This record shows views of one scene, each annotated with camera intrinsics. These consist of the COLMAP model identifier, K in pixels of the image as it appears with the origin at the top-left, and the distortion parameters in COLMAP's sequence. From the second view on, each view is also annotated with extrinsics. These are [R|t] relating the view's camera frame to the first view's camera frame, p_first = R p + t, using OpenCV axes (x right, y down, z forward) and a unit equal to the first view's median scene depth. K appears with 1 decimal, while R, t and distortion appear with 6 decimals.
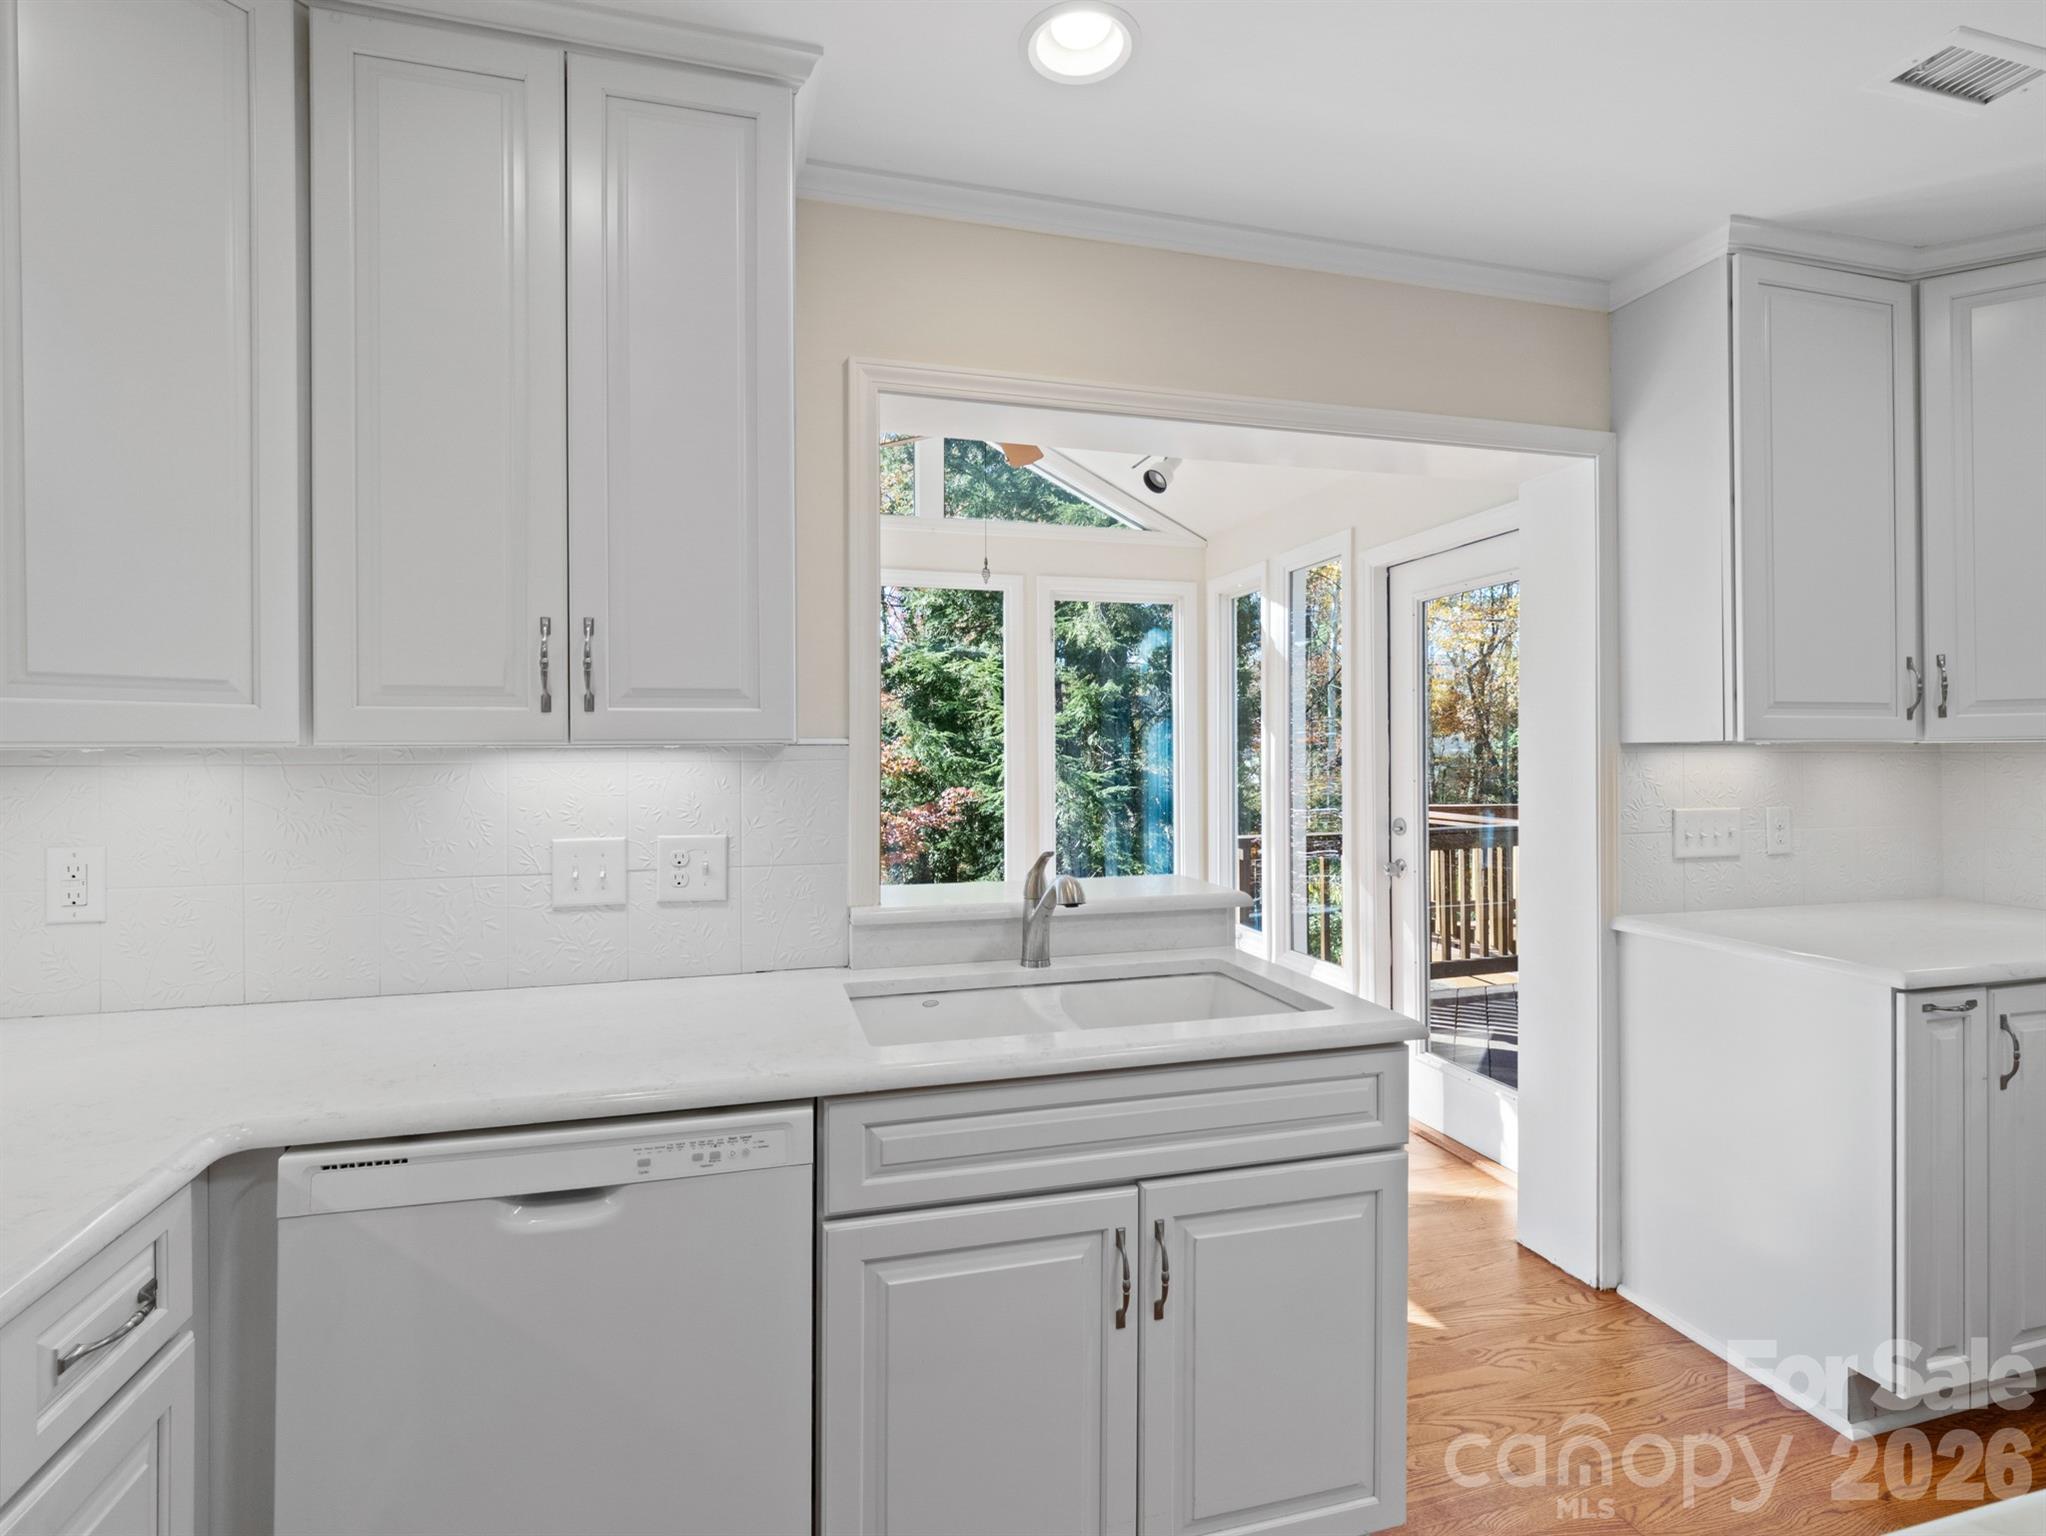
lens RADIAL K [[988.2, 0, 1005.6], [0, 988.2, 747.0], [0, 0, 1]] dist [-0.012461, 0.000174]
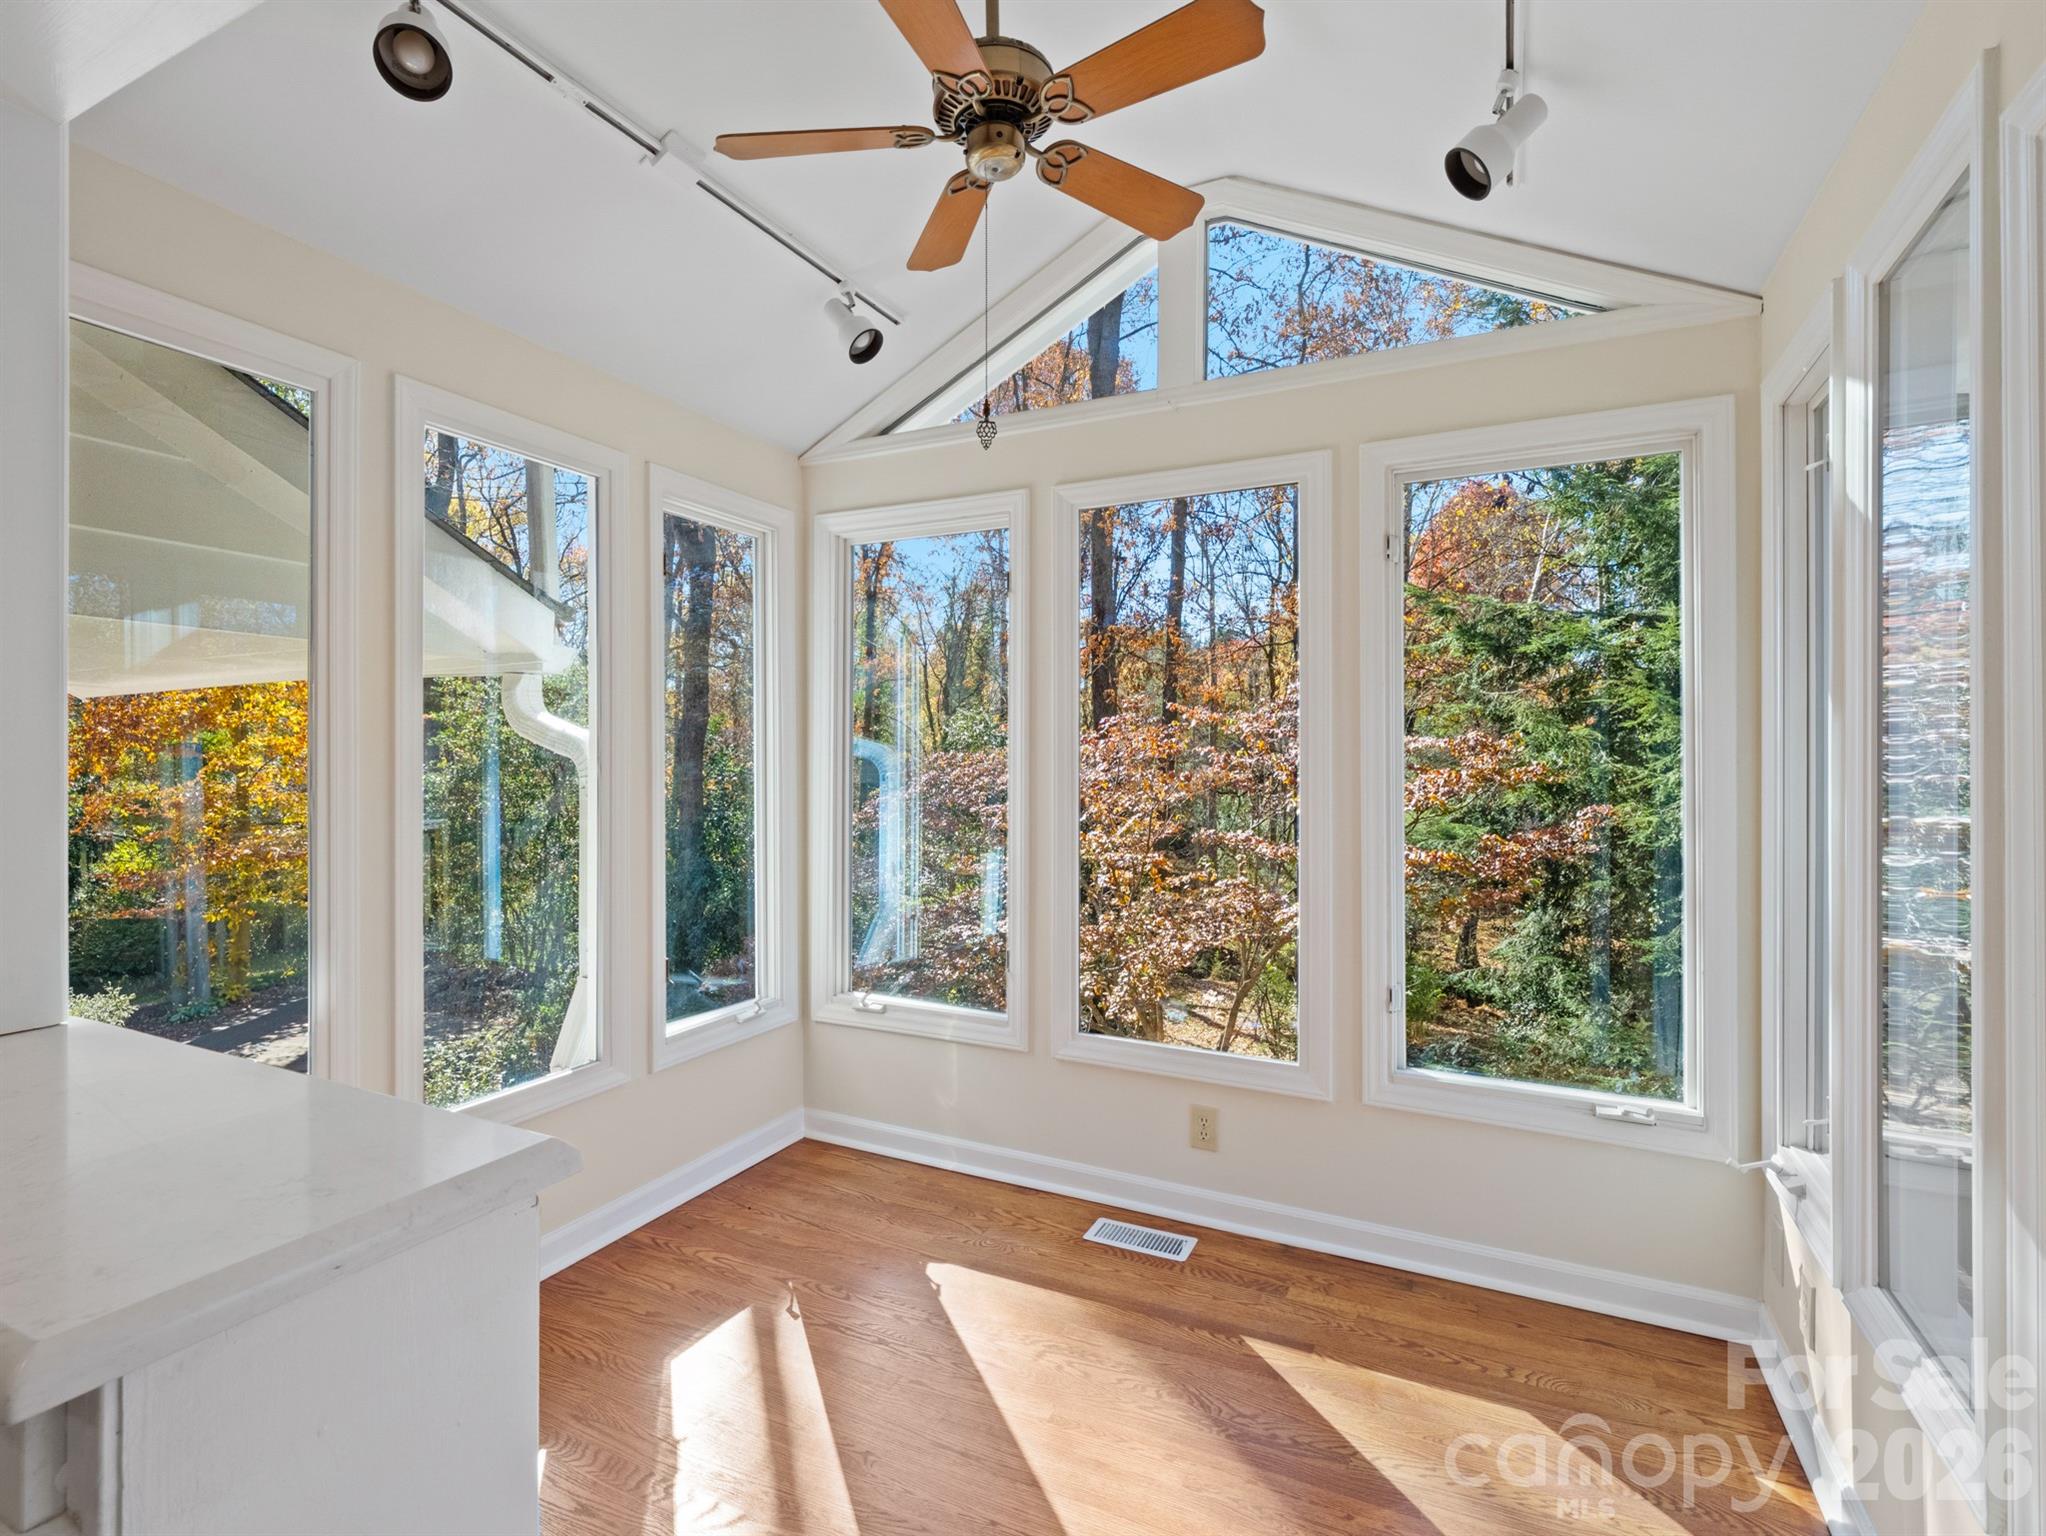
lens RADIAL K [[988.2, 0, 1018.0], [0, 988.2, 758.4], [0, 0, 1]] dist [-0.012461, 0.000174]
pose [[0.747476, 0.008272, -0.664237, 0.111846], [-0.001847, 0.999944, 0.010375, 0.000544], [0.664286, -0.006528, 0.747450, 0.192785]]
